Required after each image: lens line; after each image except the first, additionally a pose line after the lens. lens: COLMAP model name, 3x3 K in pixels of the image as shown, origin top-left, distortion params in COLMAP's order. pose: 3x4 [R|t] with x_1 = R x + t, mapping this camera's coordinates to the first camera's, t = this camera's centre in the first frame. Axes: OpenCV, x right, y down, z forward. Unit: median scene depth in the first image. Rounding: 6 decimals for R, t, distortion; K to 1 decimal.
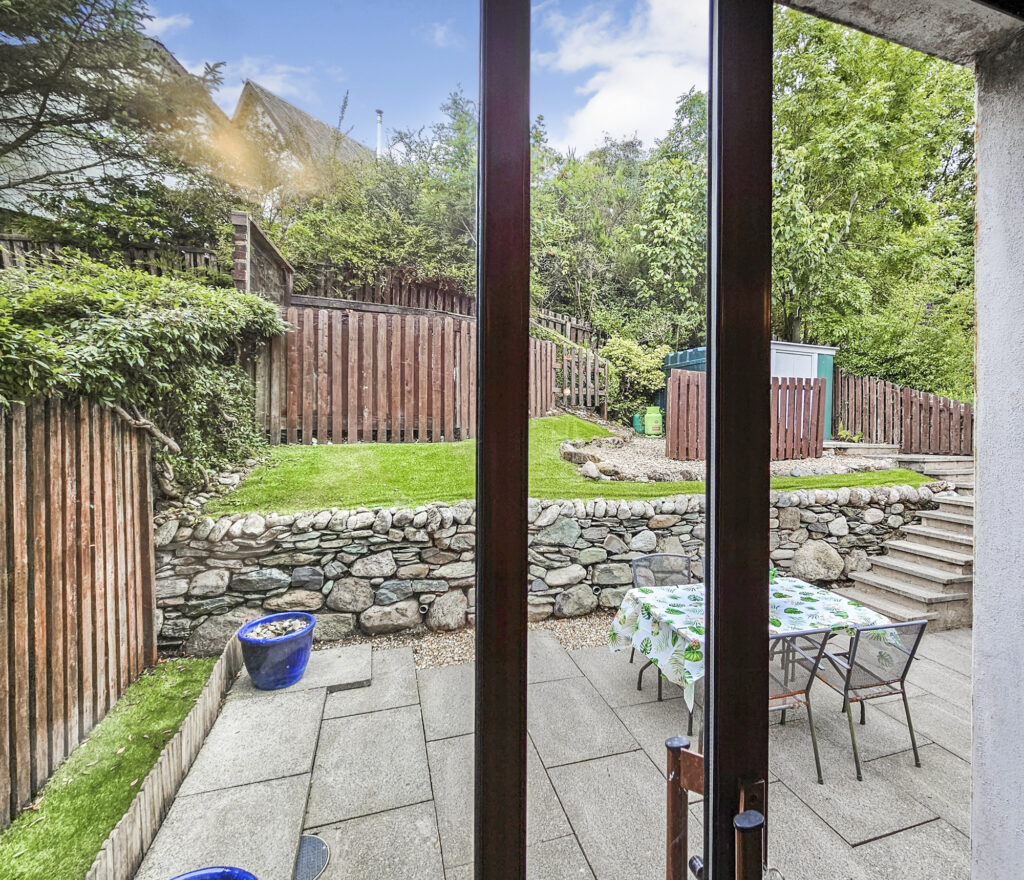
lens RADIAL K [[516.4, 0, 562.3], [0, 516.4, 435.2], [0, 0, 1]] dist [0.002852, -0.000786]
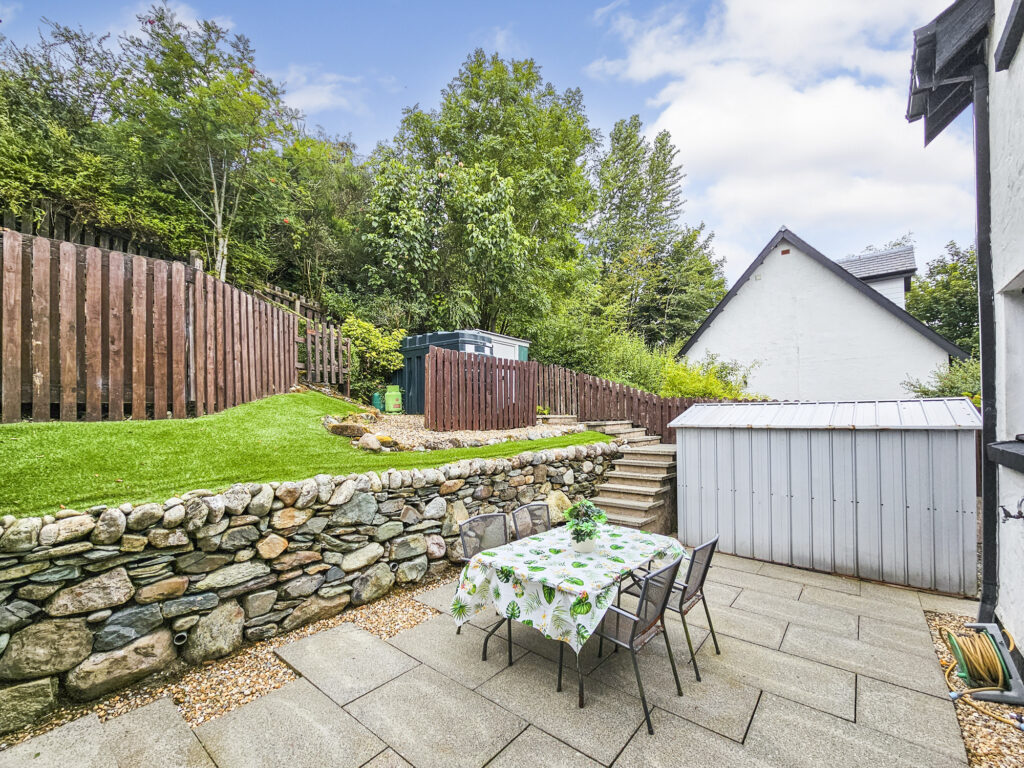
lens RADIAL K [[442.2, 0, 510.2], [0, 442.2, 408.1], [0, 0, 1]] dist [0.001645, 0.000138]
pose [[0.861128, -0.017692, 0.508081, -0.150608], [0.032524, 0.999264, -0.020329, 0.032490], [-0.507347, 0.034031, 0.861070, 0.178993]]
